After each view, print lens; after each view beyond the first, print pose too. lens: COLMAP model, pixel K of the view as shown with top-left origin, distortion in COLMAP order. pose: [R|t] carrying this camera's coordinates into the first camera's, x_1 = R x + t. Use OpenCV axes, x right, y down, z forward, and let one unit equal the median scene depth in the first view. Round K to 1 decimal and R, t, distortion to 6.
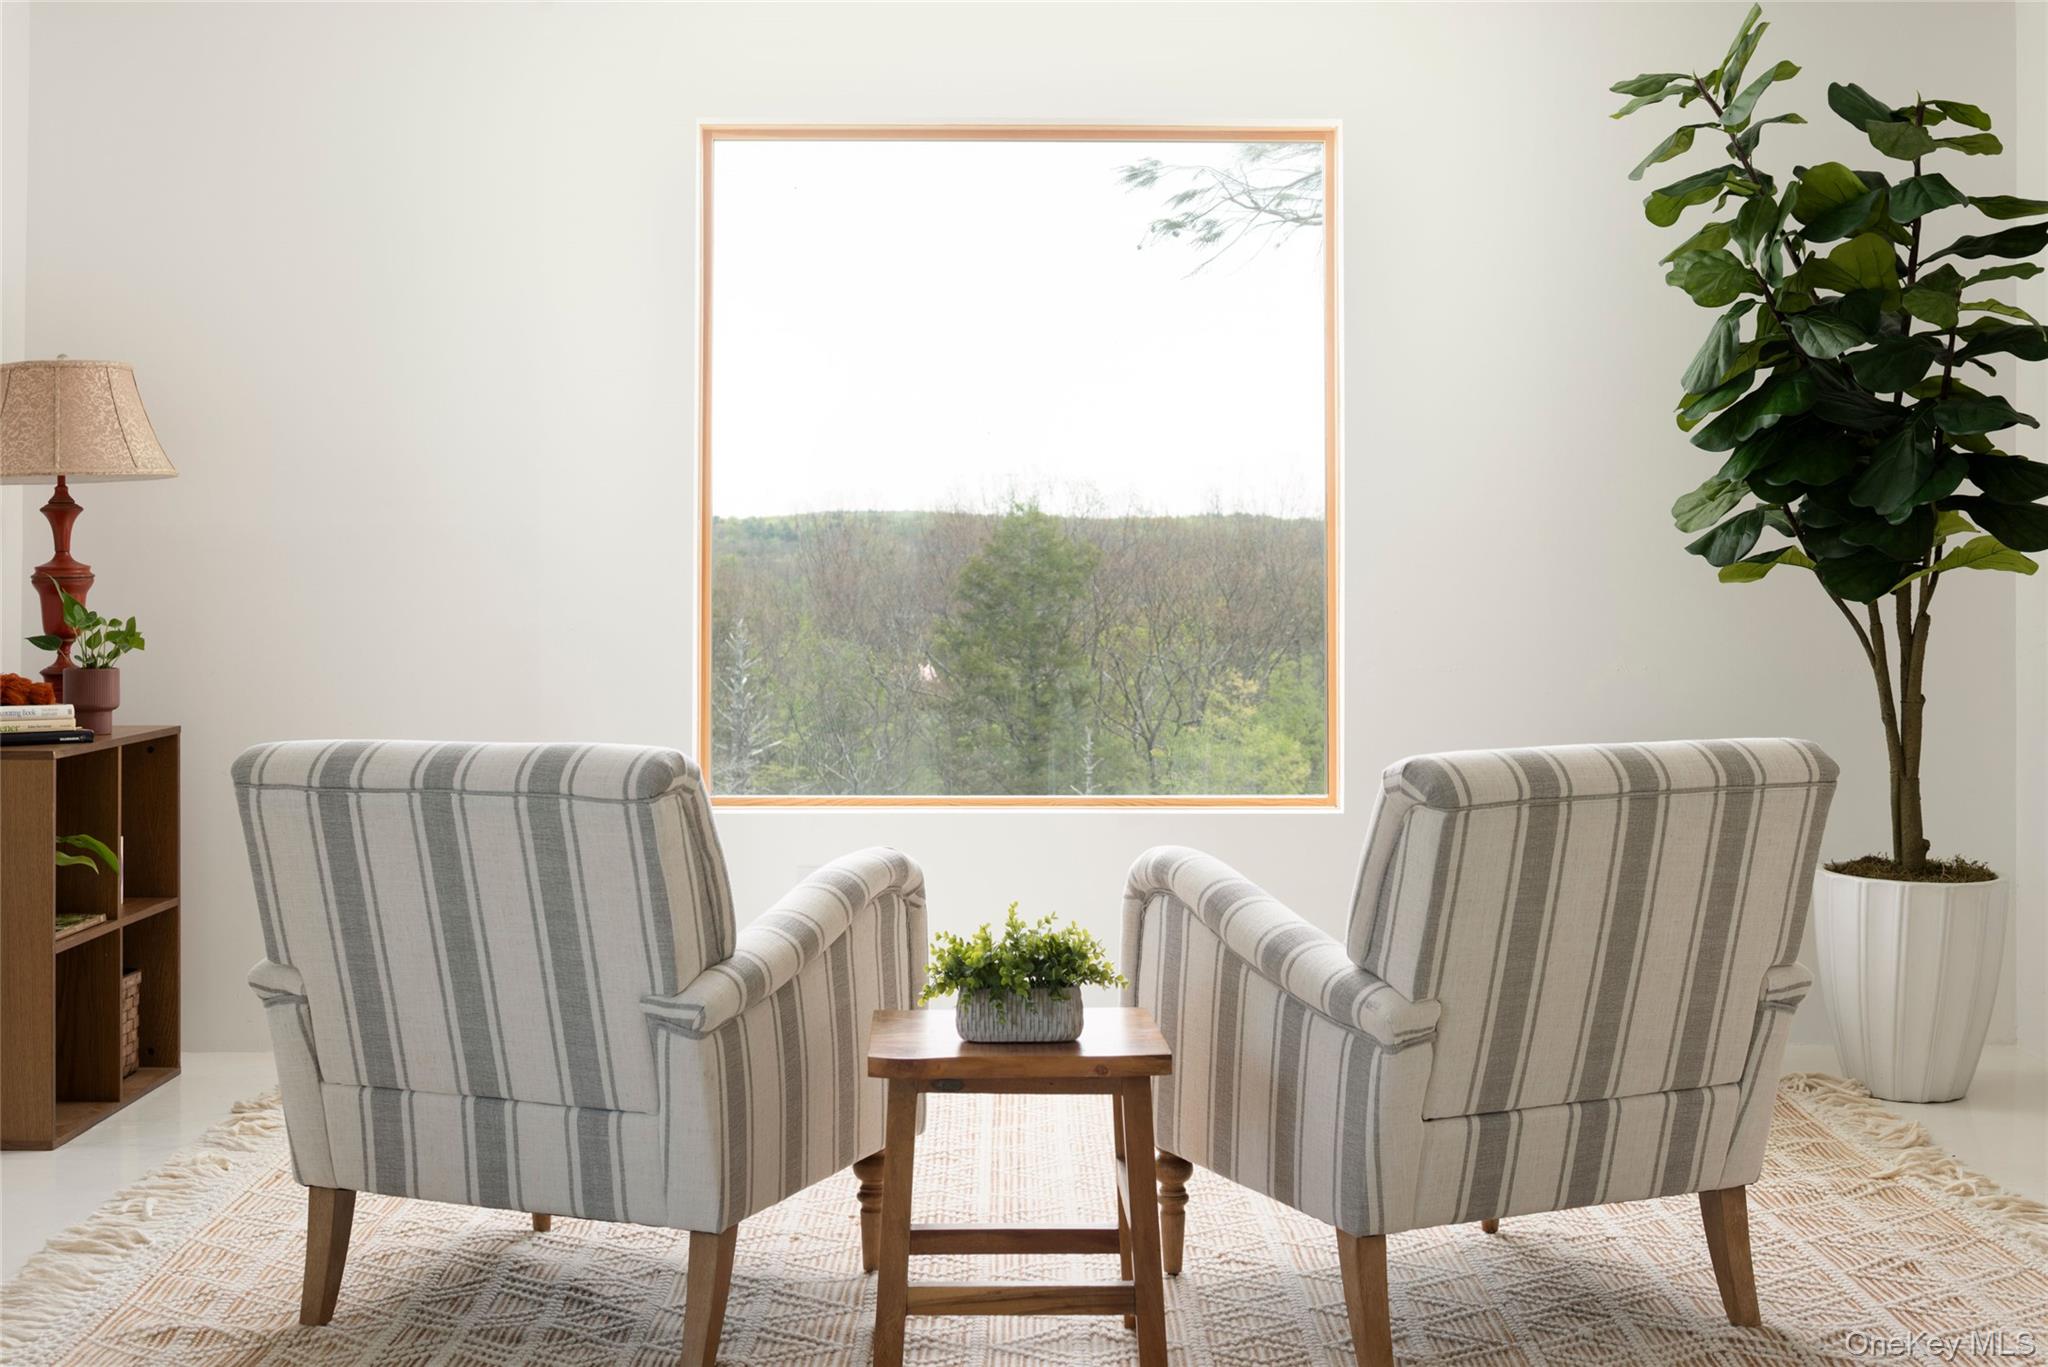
lens RADIAL K [[2653.6, 0, 1015.5], [0, 2653.6, 485.4], [0, 0, 1]] dist [-0.072658, 0.028782]
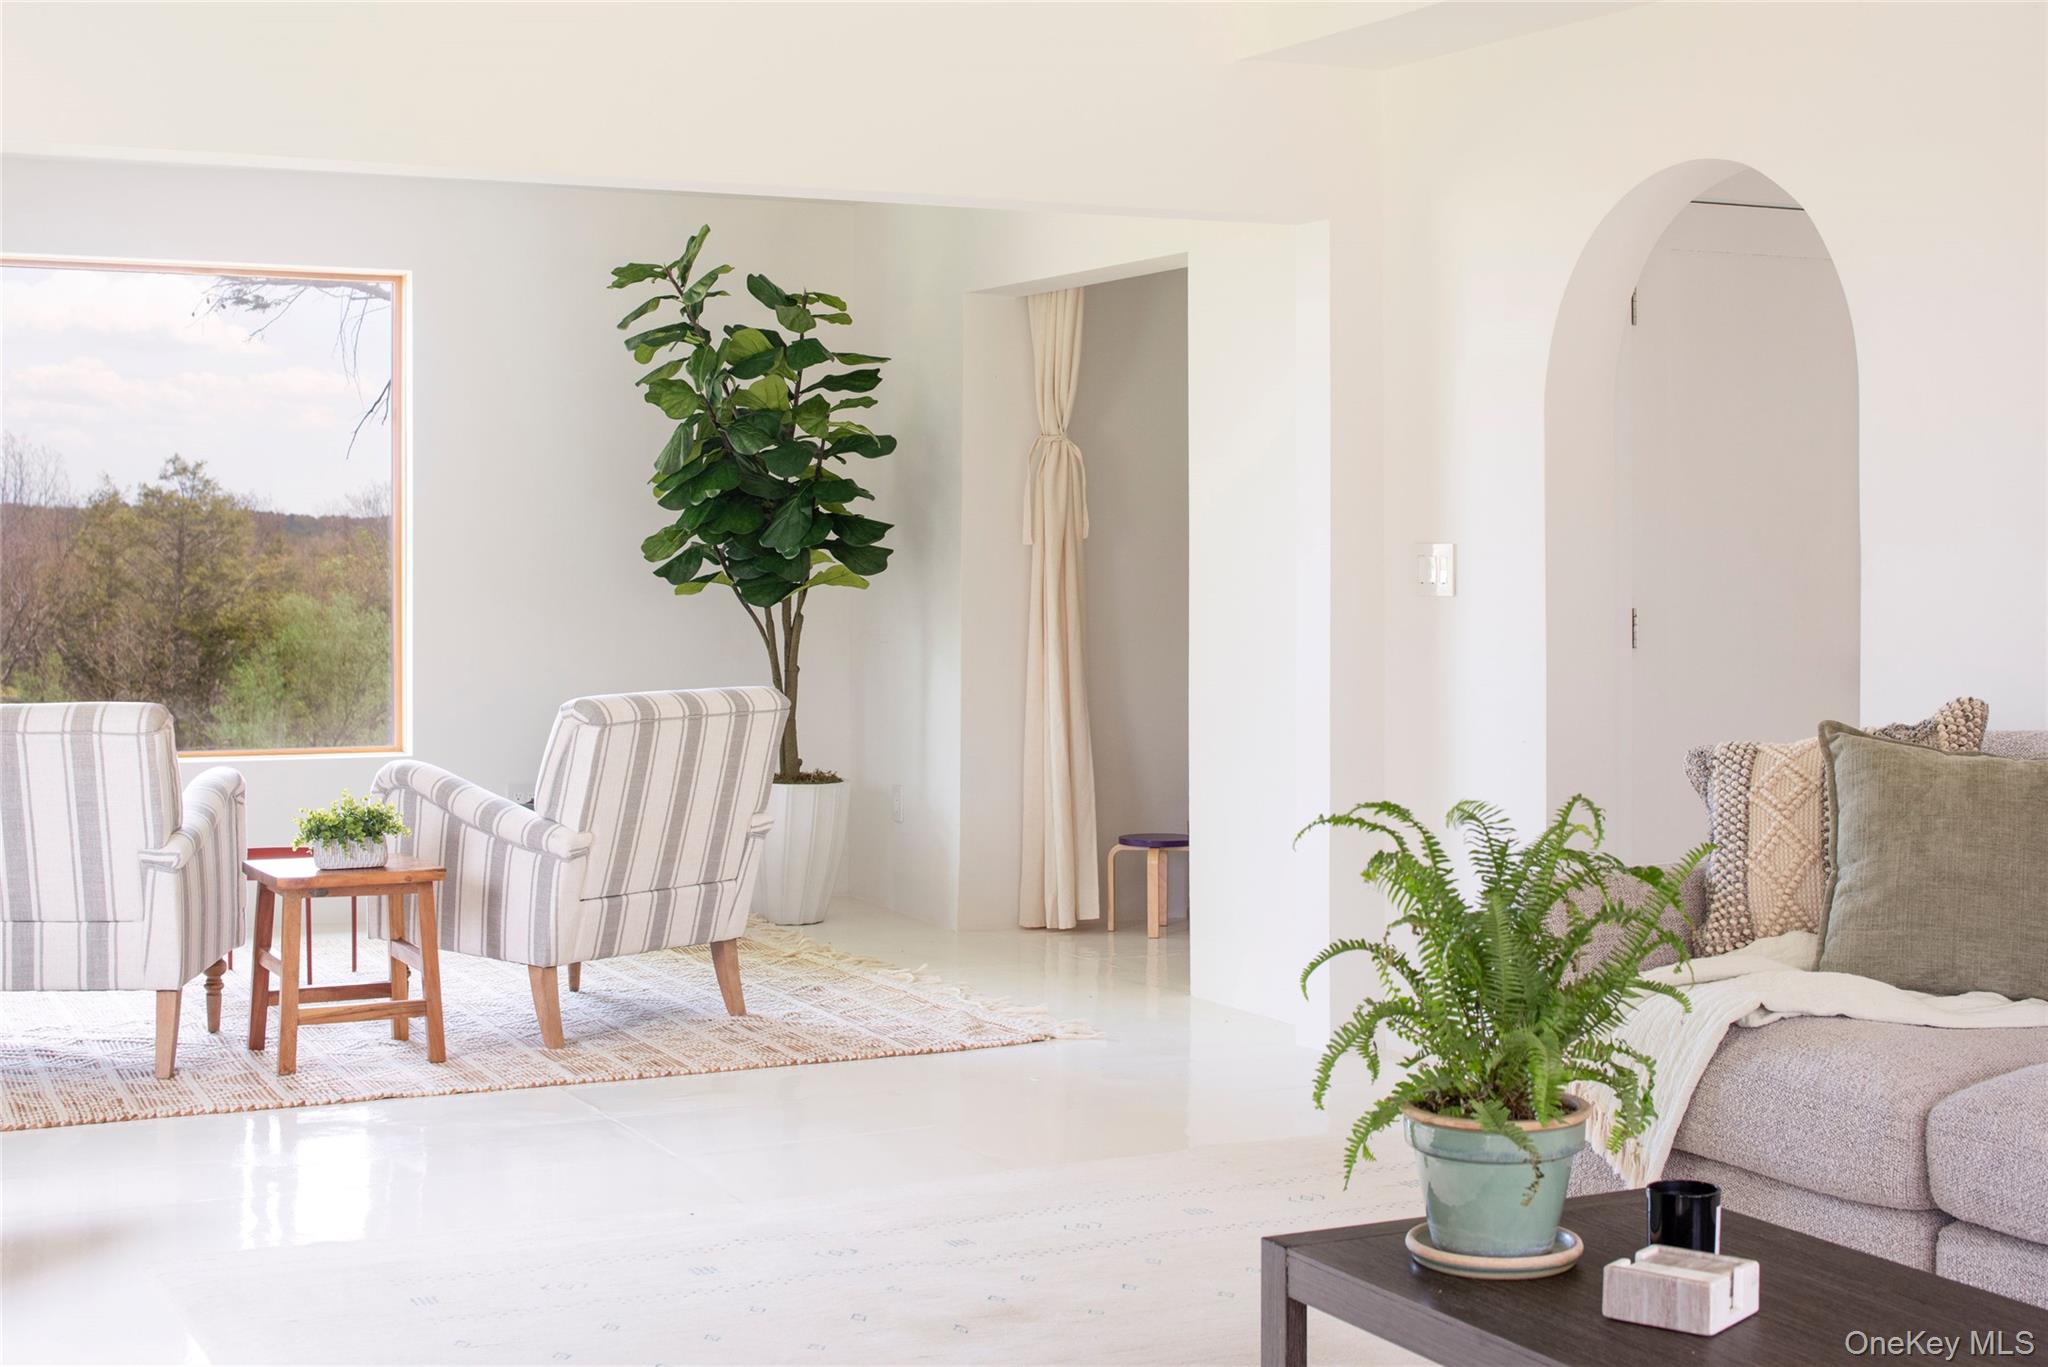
lens RADIAL K [[2864.1, 0, 1024.0], [0, 2864.1, 542.4], [0, 0, 1]] dist [-0.099512, 0.010879]
pose [[0.893914, 0.000578, 0.448238, -0.308993], [-0.012356, 0.999651, 0.023351, -0.036574], [-0.448068, -0.026412, 0.893609, -0.601132]]
